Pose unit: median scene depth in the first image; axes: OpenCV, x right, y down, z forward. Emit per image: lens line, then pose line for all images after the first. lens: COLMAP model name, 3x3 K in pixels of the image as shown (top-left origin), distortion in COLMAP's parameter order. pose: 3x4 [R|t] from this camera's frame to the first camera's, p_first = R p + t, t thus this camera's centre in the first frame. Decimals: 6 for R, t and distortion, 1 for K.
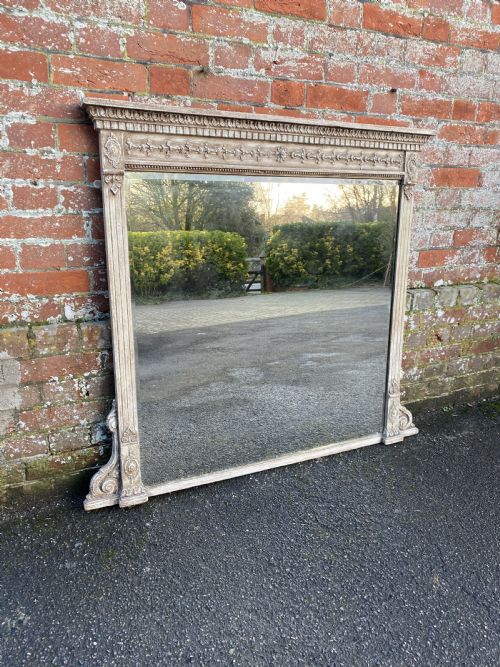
lens RADIAL K [[503.6, 0, 252.8], [0, 503.6, 332.8], [0, 0, 1]] dist [0.007879, -0.000522]
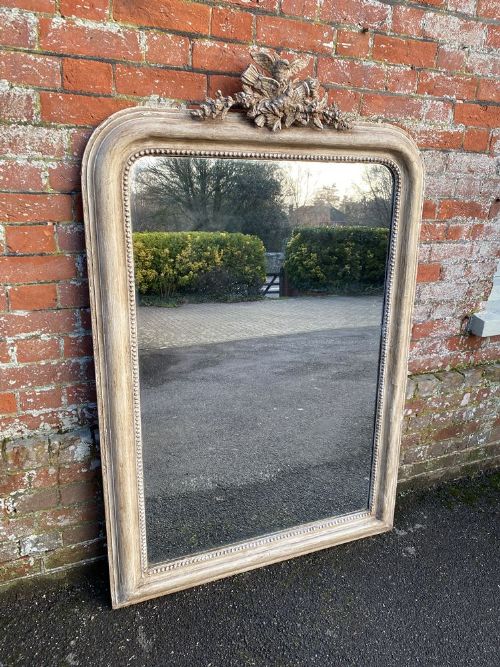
lens RADIAL K [[503.6, 0, 252.8], [0, 503.6, 332.8], [0, 0, 1]] dist [0.007879, -0.000522]
pose [[0.999213, 0.033360, -0.021454, 0.150691], [-0.032665, 0.998956, 0.031938, -0.278882], [0.022497, -0.031212, 0.999260, 0.029718]]
